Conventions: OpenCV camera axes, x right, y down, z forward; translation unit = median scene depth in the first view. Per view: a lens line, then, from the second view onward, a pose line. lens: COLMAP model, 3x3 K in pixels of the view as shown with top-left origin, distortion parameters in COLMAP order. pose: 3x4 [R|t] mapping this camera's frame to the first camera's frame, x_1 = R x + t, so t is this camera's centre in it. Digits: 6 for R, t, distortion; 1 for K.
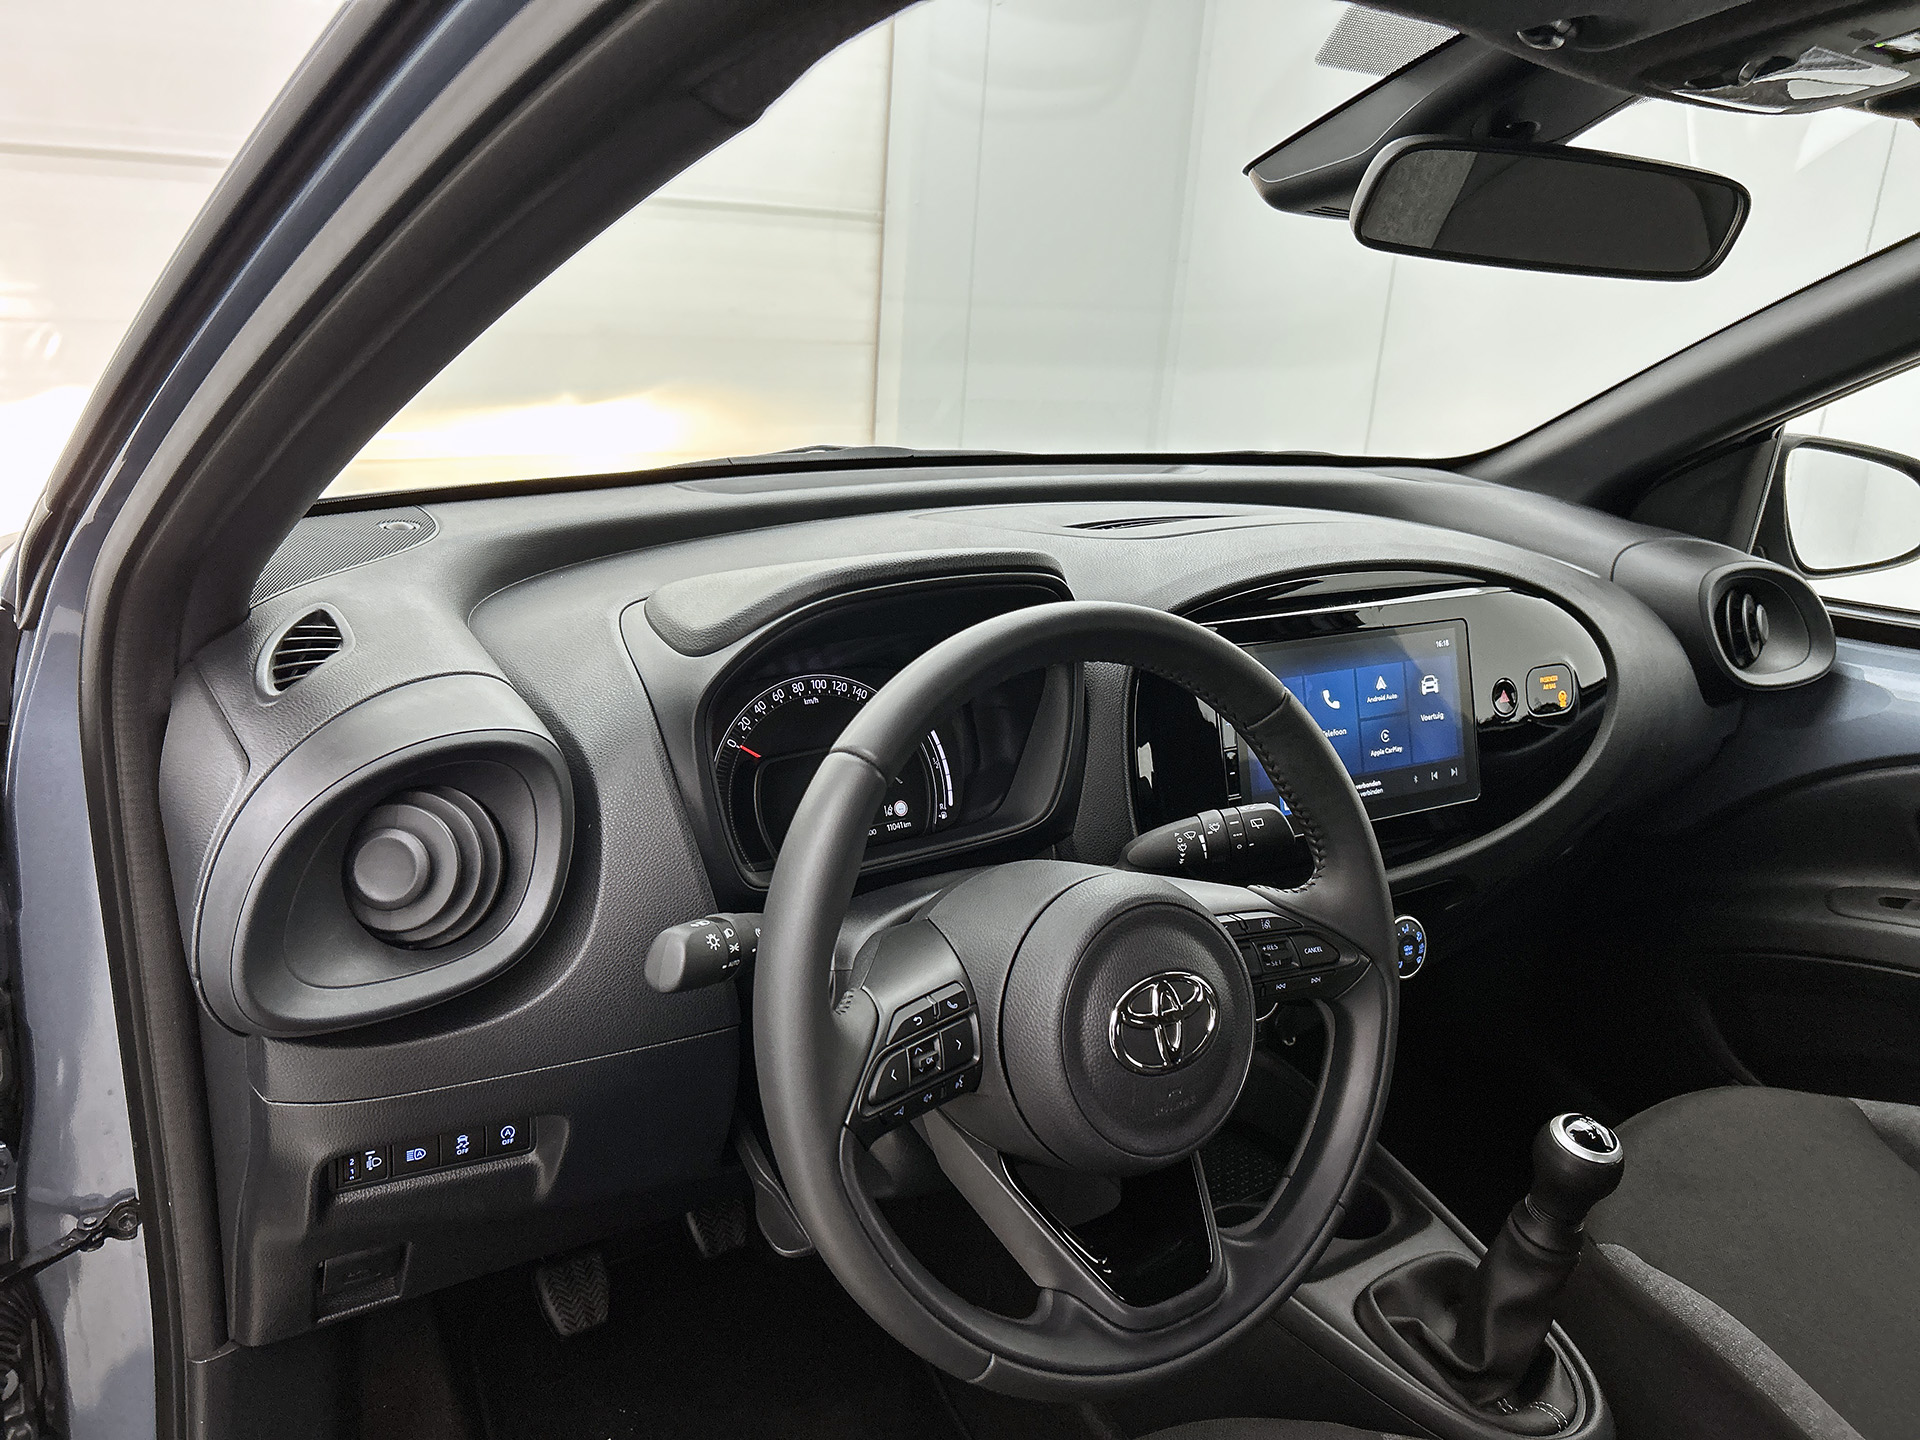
lens RADIAL K [[1493.8, 0, 967.8], [0, 1493.8, 687.9], [0, 0, 1]] dist [0.067352, -0.072570]
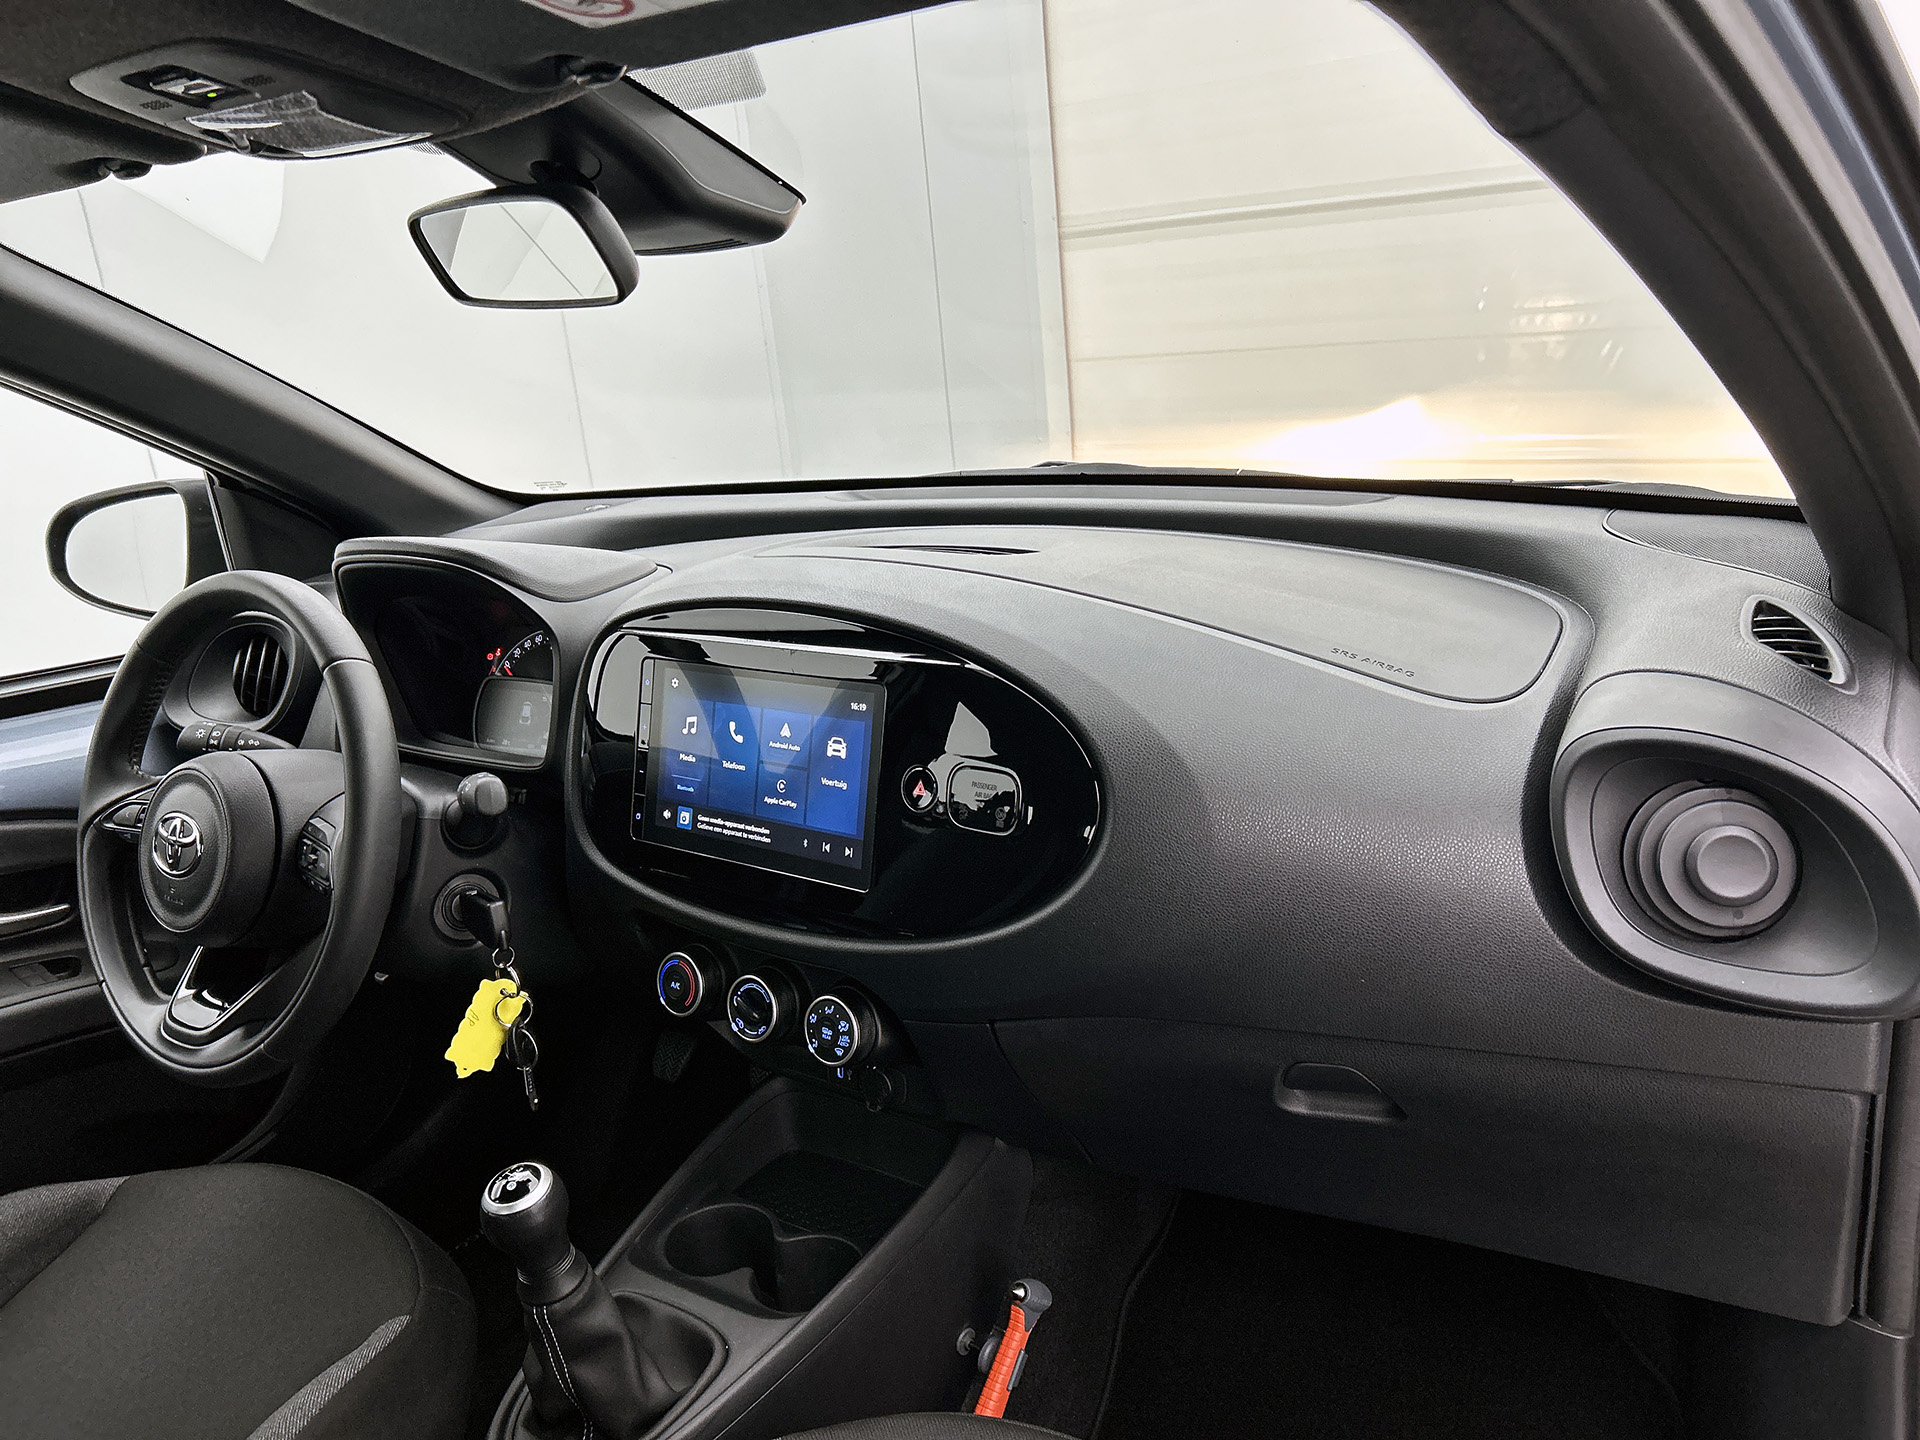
lens RADIAL K [[1493.8, 0, 934.5], [0, 1493.8, 709.9], [0, 0, 1]] dist [0.067352, -0.072570]
pose [[0.354406, 0.178910, -0.917817, 1.167413], [-0.161481, 0.978490, 0.128382, -0.151217], [0.921043, 0.102711, 0.375673, 0.732133]]
